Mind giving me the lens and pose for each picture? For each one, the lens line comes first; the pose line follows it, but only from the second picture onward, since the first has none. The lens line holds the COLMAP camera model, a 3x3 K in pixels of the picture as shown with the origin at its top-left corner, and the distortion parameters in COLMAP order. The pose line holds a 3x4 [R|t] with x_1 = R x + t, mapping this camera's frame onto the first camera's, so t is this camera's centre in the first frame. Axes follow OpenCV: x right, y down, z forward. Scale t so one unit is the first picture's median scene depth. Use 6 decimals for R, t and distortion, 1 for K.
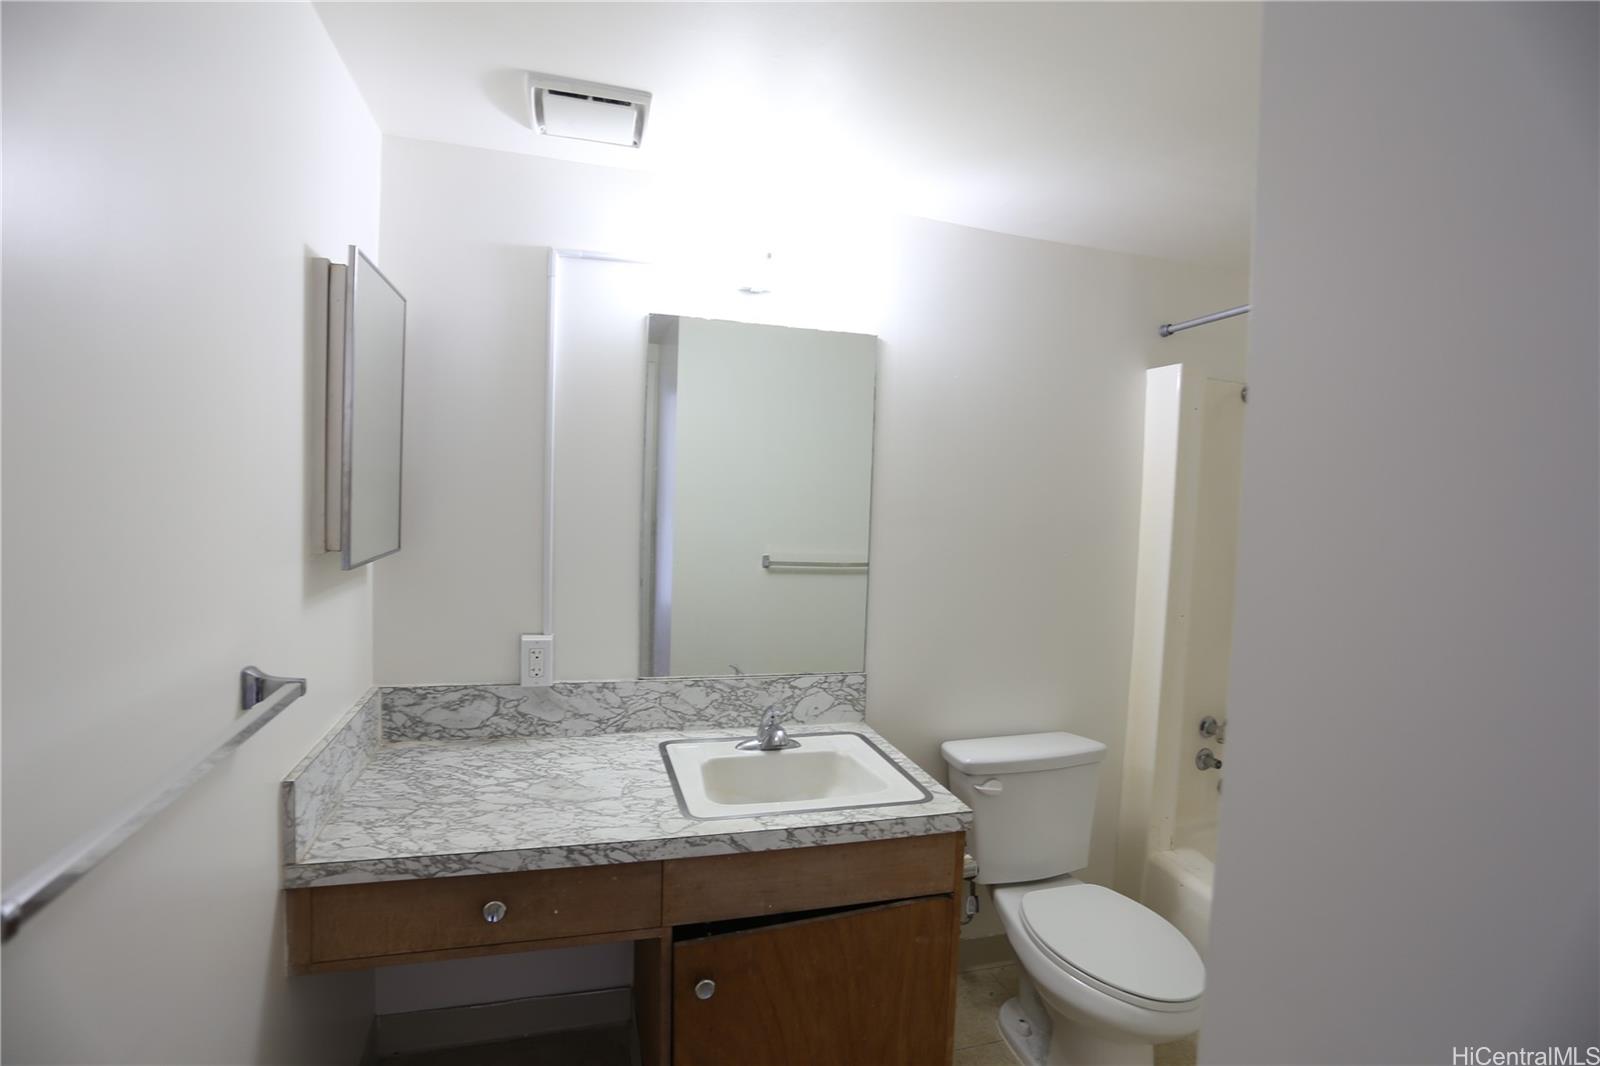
lens RADIAL K [[778.8, 0, 791.1], [0, 778.8, 531.2], [0, 0, 1]] dist [-0.065342, 0.026372]
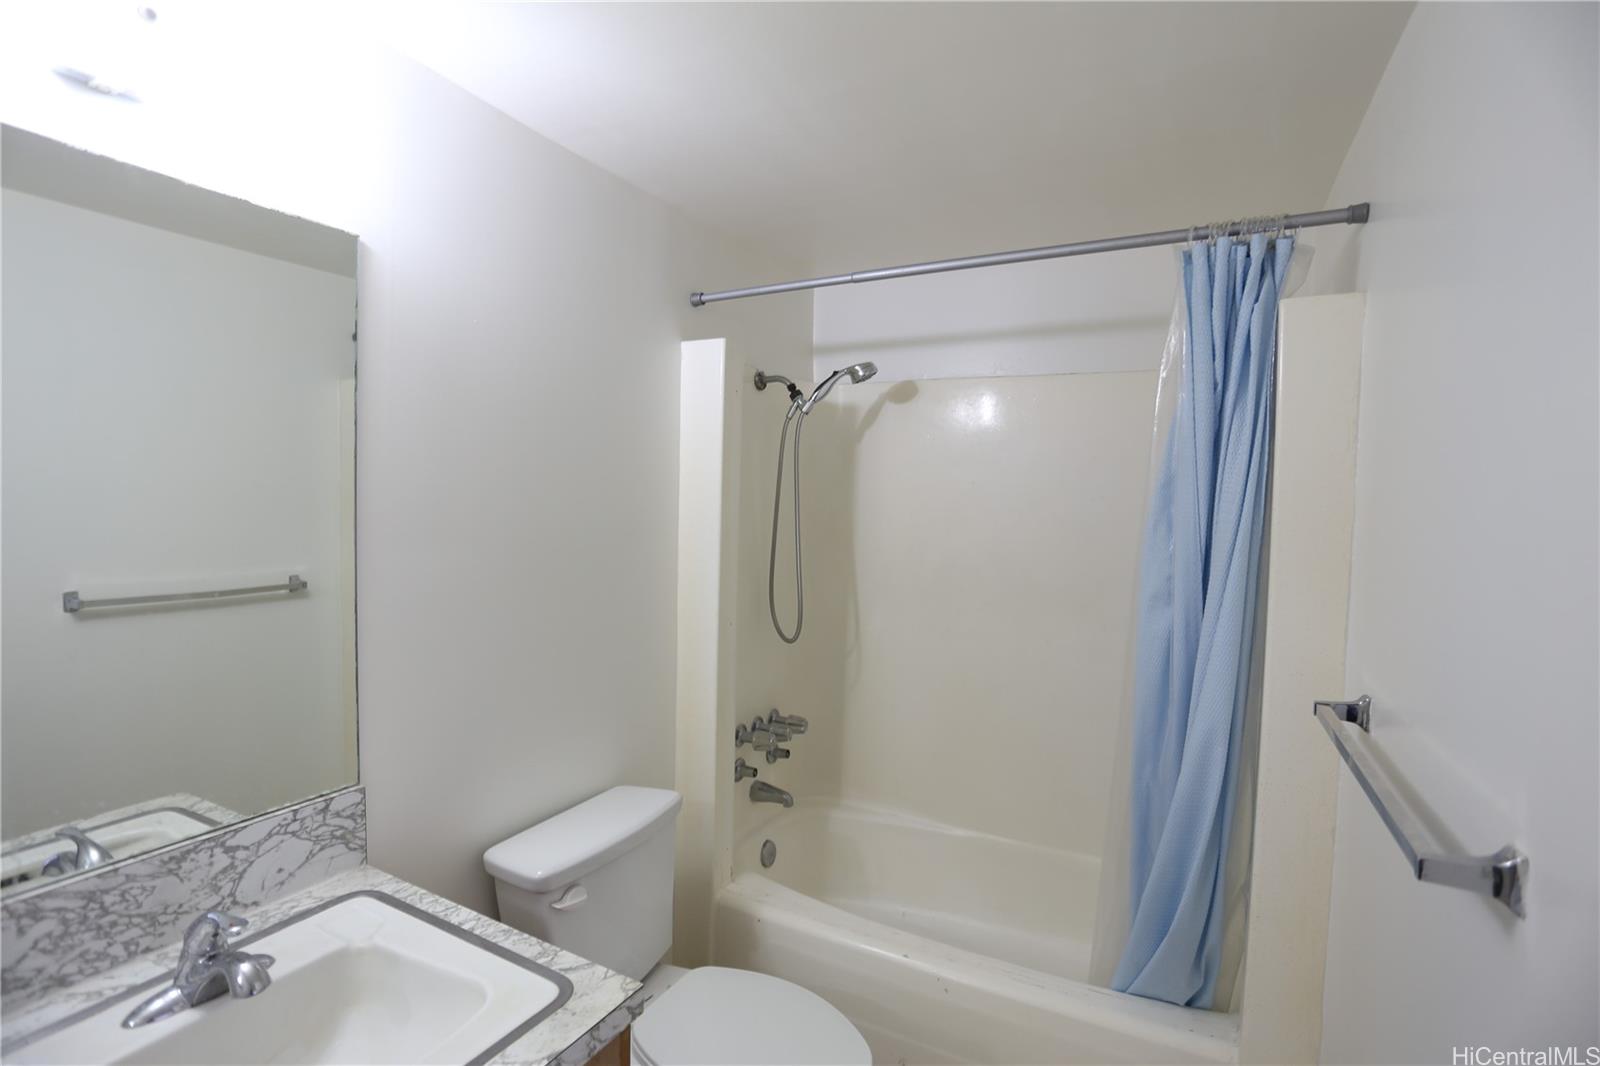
lens RADIAL K [[778.8, 0, 791.1], [0, 778.8, 531.2], [0, 0, 1]] dist [-0.065342, 0.026372]
pose [[0.701264, -0.050101, 0.711139, -0.087256], [0.034110, 0.998743, 0.036728, -0.030155], [-0.712085, -0.001499, 0.702092, 0.342128]]
